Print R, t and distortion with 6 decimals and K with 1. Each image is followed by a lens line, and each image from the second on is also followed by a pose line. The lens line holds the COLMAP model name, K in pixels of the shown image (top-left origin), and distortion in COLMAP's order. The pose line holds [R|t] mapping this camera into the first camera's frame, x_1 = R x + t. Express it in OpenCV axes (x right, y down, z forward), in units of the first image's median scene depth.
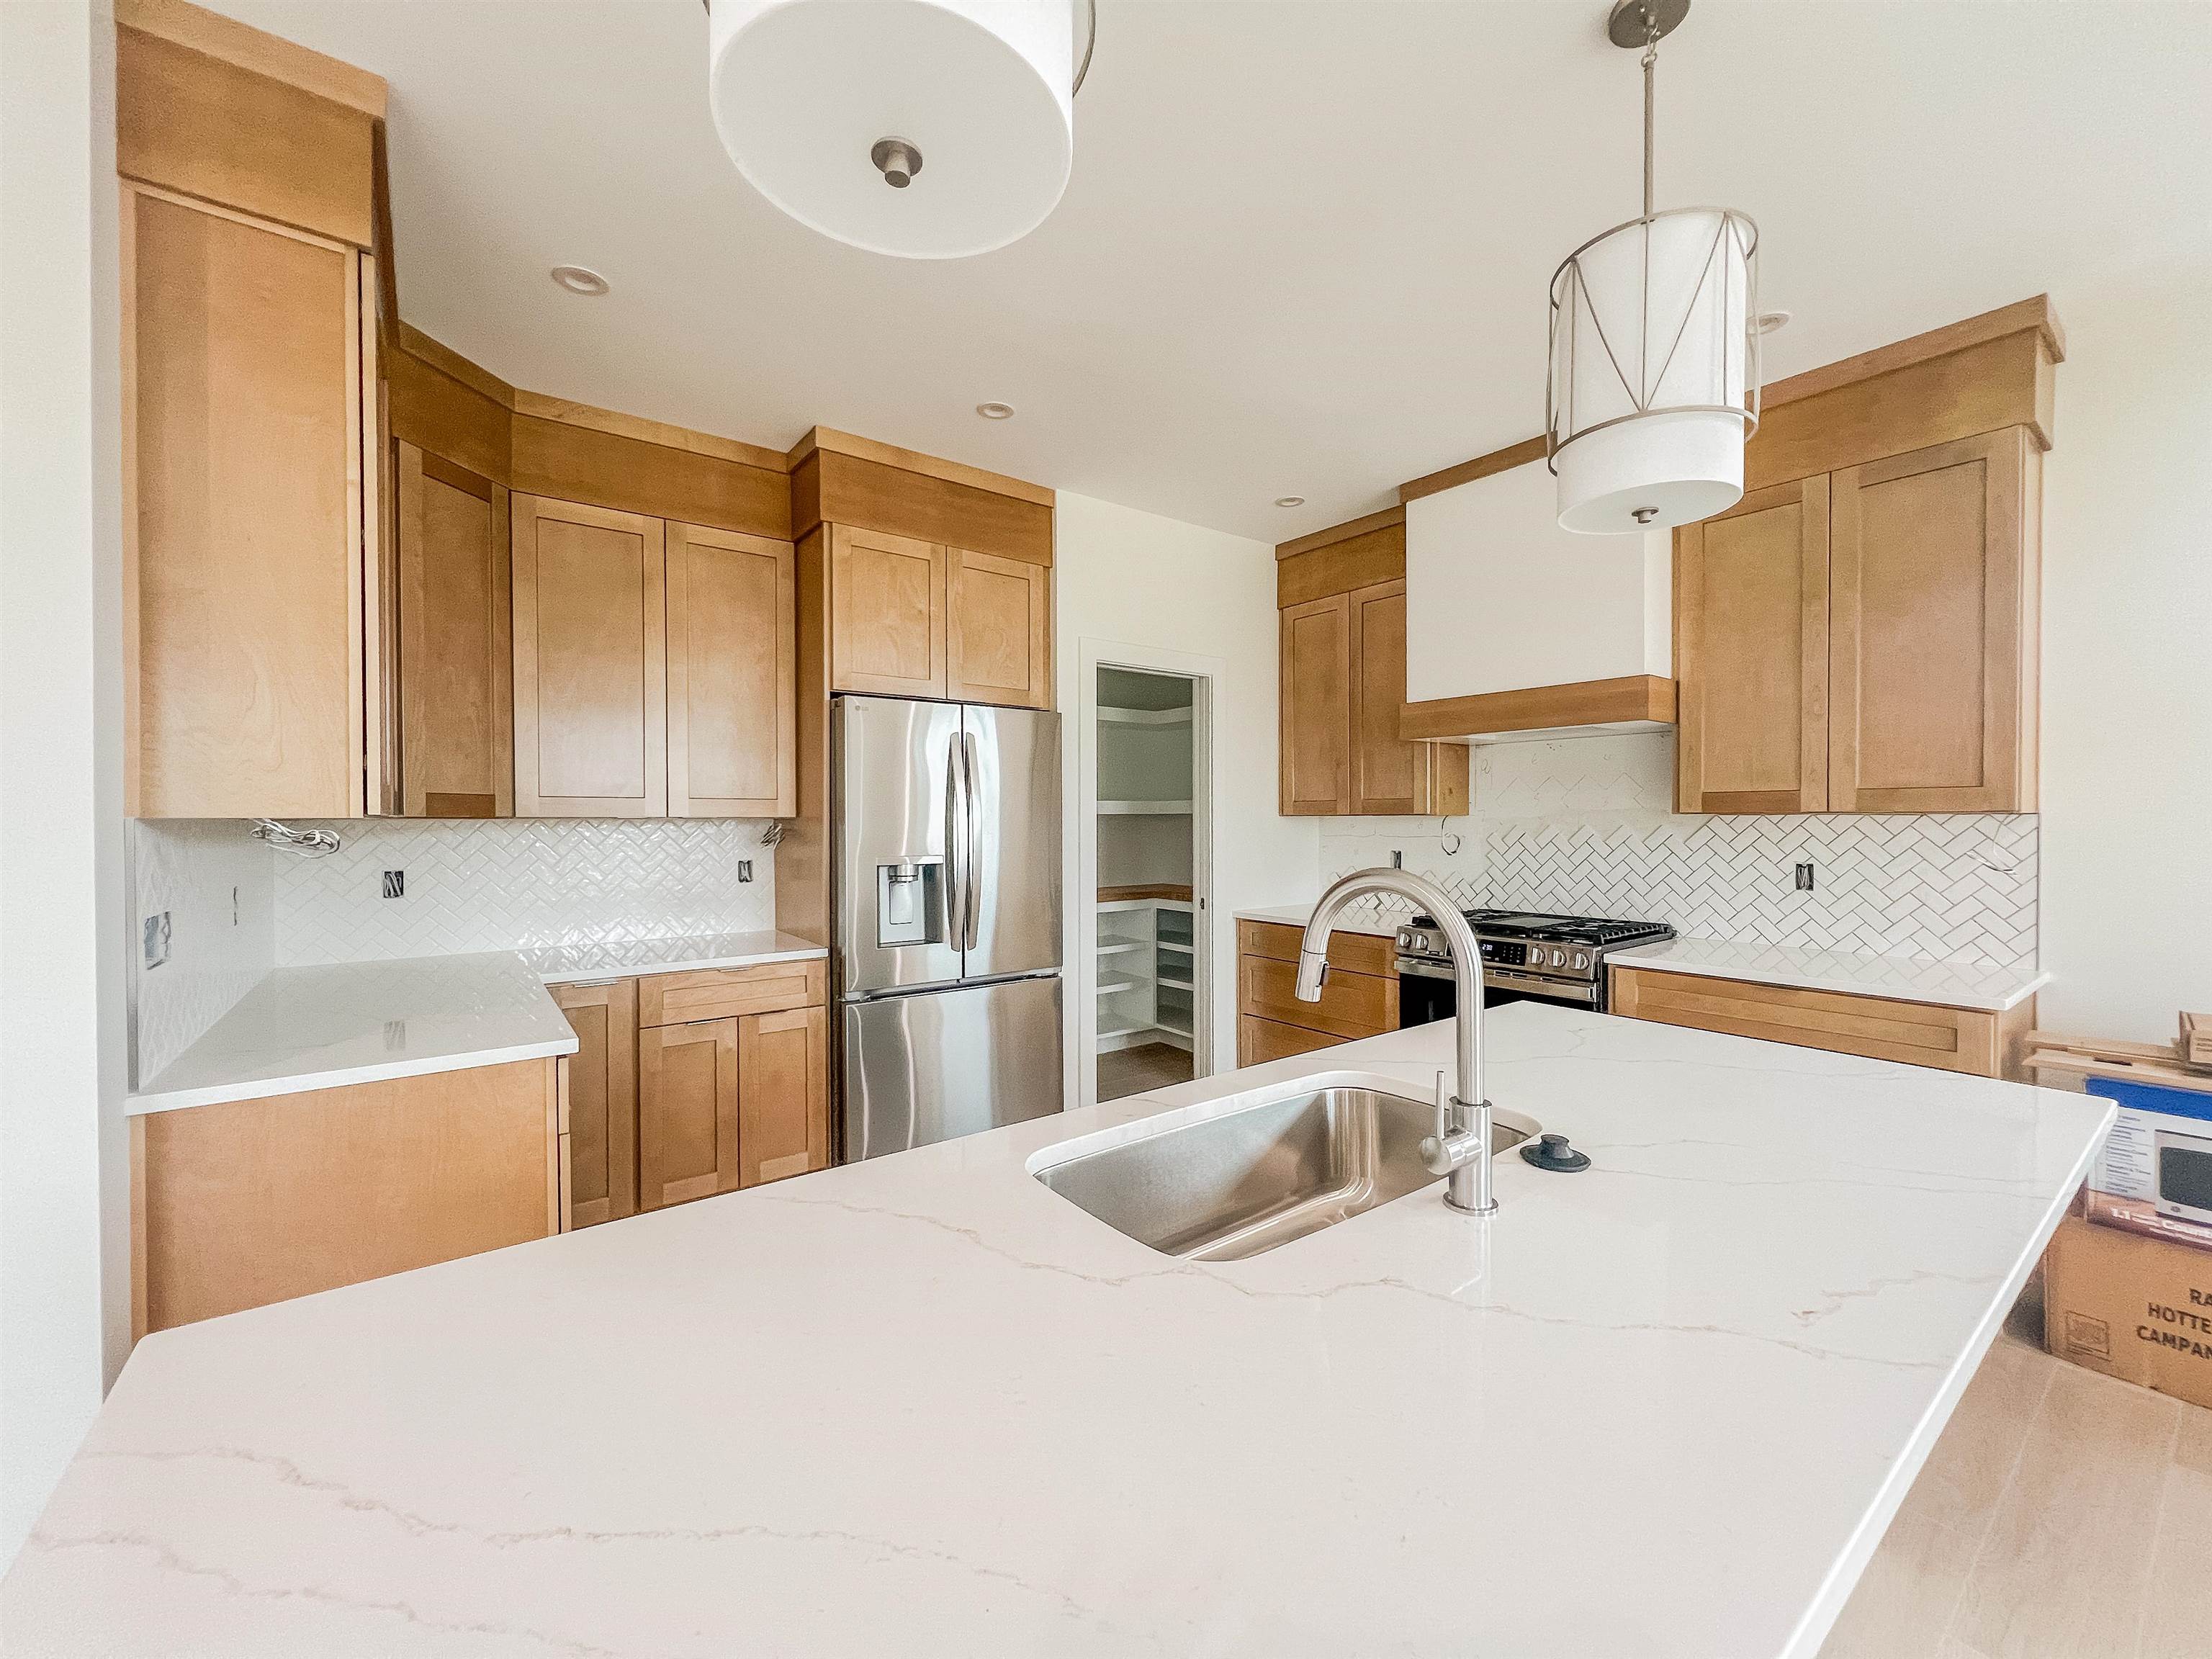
lens RADIAL K [[905.6, 0, 1108.0], [0, 905.6, 823.6], [0, 0, 1]] dist [0.000180, 0.000385]
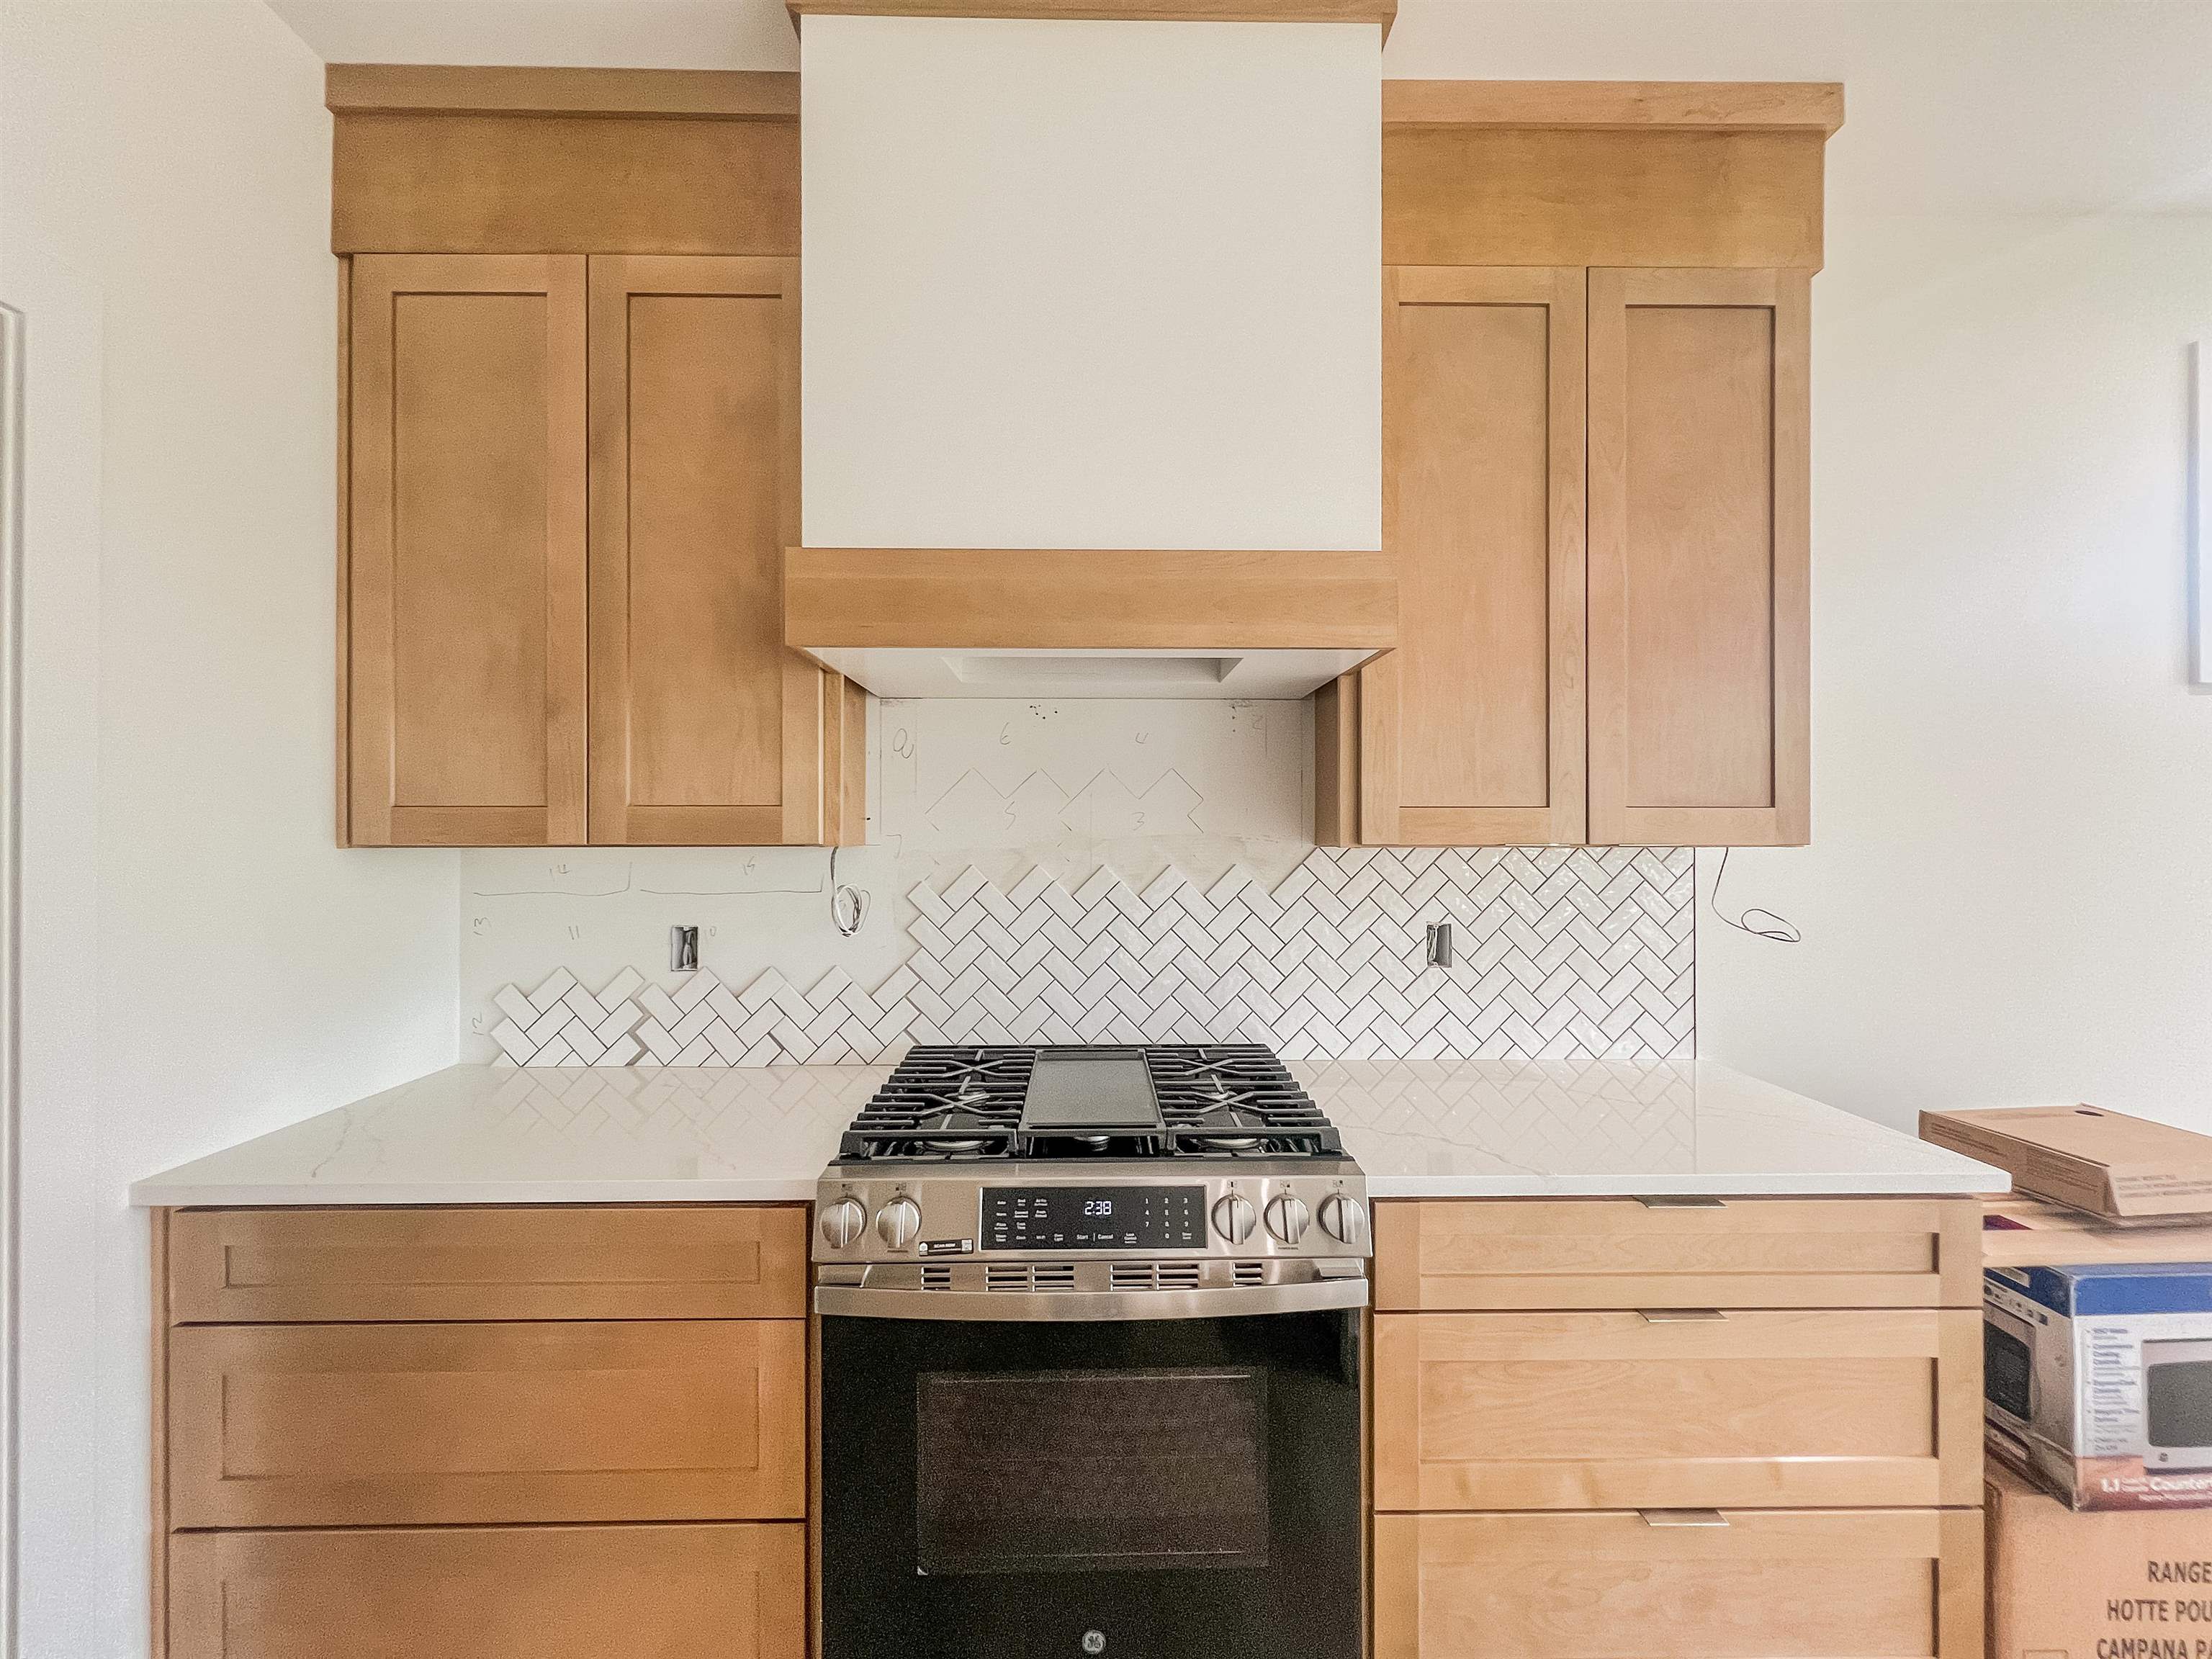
lens RADIAL K [[905.6, 0, 1109.7], [0, 905.6, 830.4], [0, 0, 1]] dist [0.000180, 0.000385]
pose [[0.599142, 0.006238, 0.800618, 0.107536], [0.002268, 0.999952, -0.009488, -0.012920], [-0.800639, 0.007501, 0.599100, 0.673649]]
